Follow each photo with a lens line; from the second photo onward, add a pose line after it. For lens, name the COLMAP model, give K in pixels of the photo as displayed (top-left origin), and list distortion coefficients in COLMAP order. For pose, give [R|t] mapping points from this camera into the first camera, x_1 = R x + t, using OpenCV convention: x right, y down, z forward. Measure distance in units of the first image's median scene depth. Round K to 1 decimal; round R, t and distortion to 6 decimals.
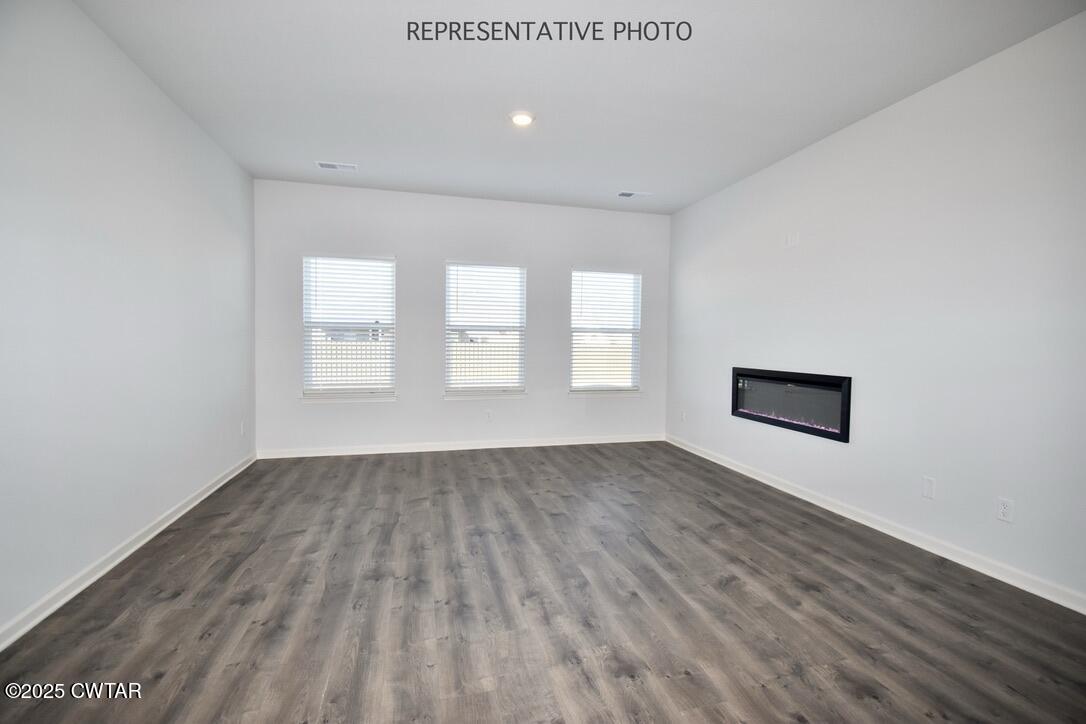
lens RADIAL K [[476.3, 0, 543.1], [0, 476.3, 362.4], [0, 0, 1]] dist [-0.000959, -0.000433]
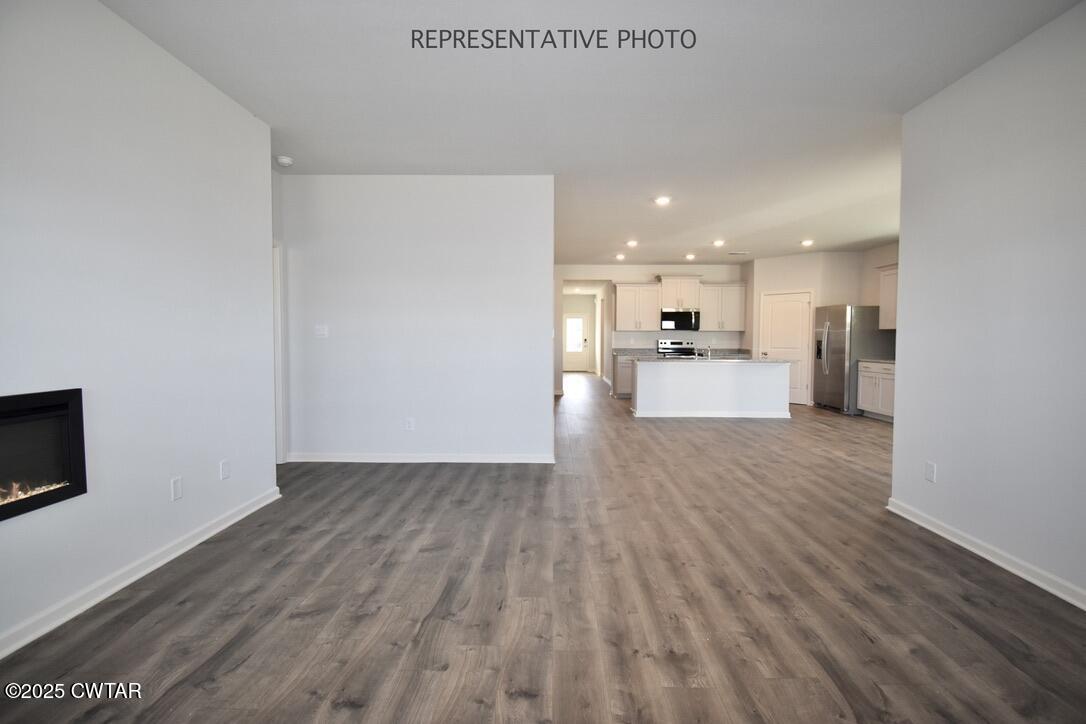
lens RADIAL K [[476.3, 0, 544.2], [0, 476.3, 360.2], [0, 0, 1]] dist [-0.000959, -0.000433]
pose [[-0.963334, -0.027186, 0.266925, -0.149862], [-0.003191, 0.995944, 0.089917, -0.086073], [-0.268287, 0.085768, -0.959513, 1.915826]]
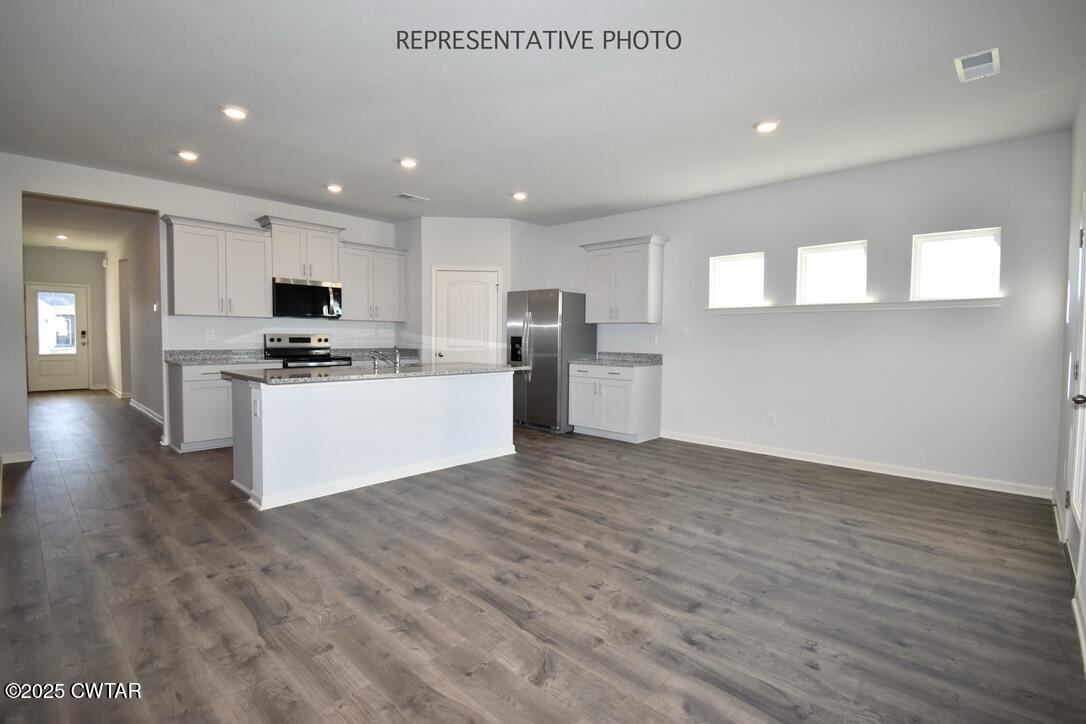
lens RADIAL K [[501.2, 0, 545.6], [0, 501.2, 357.4], [0, 0, 1]] dist [0.003137, 0.000340]
pose [[-0.843490, -0.000019, -0.537146, -0.063487], [-0.045204, 0.996455, 0.070949, -0.066126], [0.535240, 0.084126, -0.840500, 1.517807]]
